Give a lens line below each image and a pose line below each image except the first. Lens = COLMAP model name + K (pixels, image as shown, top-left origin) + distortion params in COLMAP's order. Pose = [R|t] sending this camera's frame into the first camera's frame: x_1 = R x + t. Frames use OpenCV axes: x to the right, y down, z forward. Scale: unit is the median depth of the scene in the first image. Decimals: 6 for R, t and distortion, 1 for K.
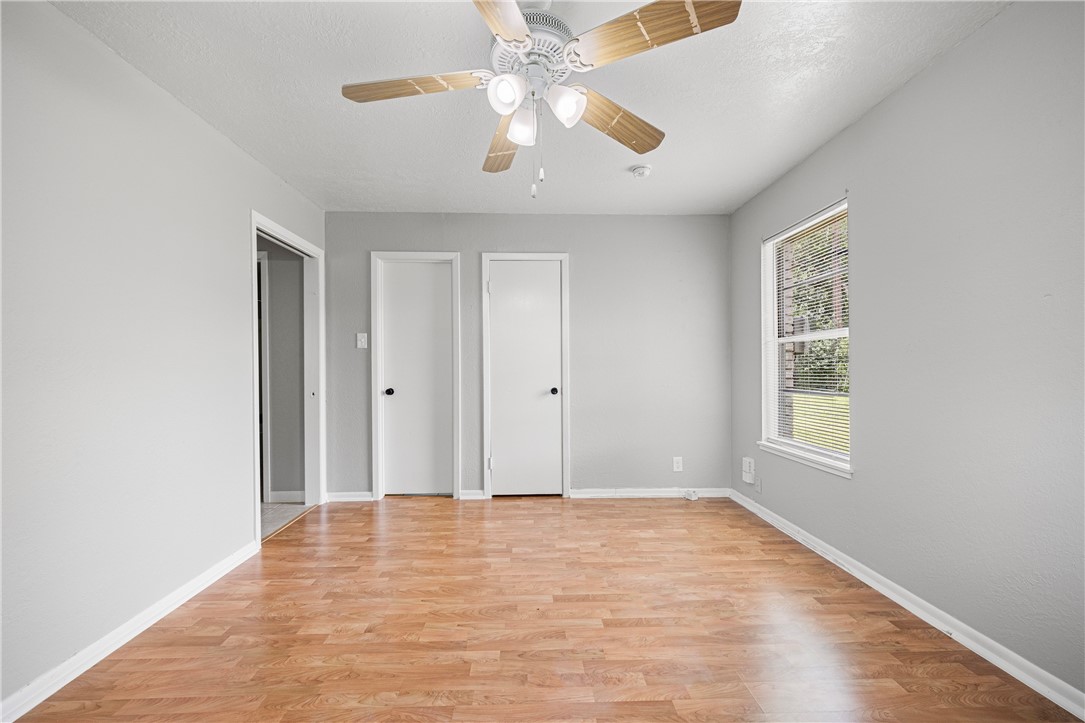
lens RADIAL K [[433.9, 0, 541.0], [0, 433.9, 365.2], [0, 0, 1]] dist [-0.000907, -0.000043]
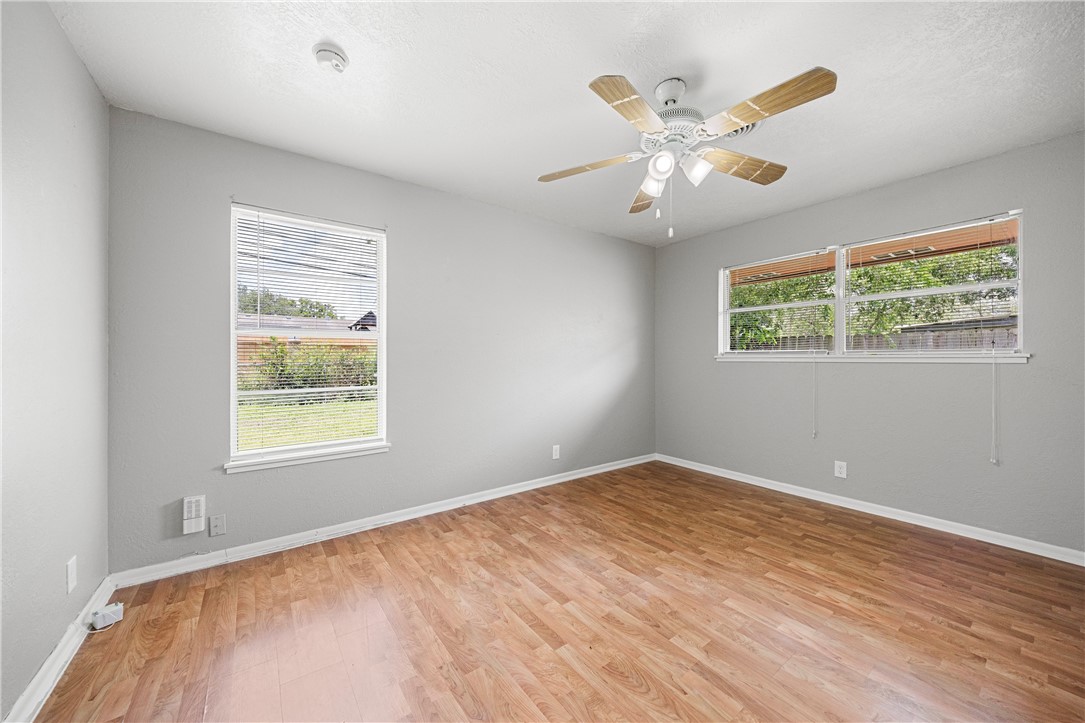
lens RADIAL K [[394.1, 0, 542.7], [0, 394.1, 360.7], [0, 0, 1]] dist [-0.000924, -0.000084]
pose [[-0.567629, 0.004363, 0.823273, -0.625775], [0.001736, 0.999990, -0.004103, 0.001074], [-0.823283, -0.000900, -0.567631, 1.599901]]
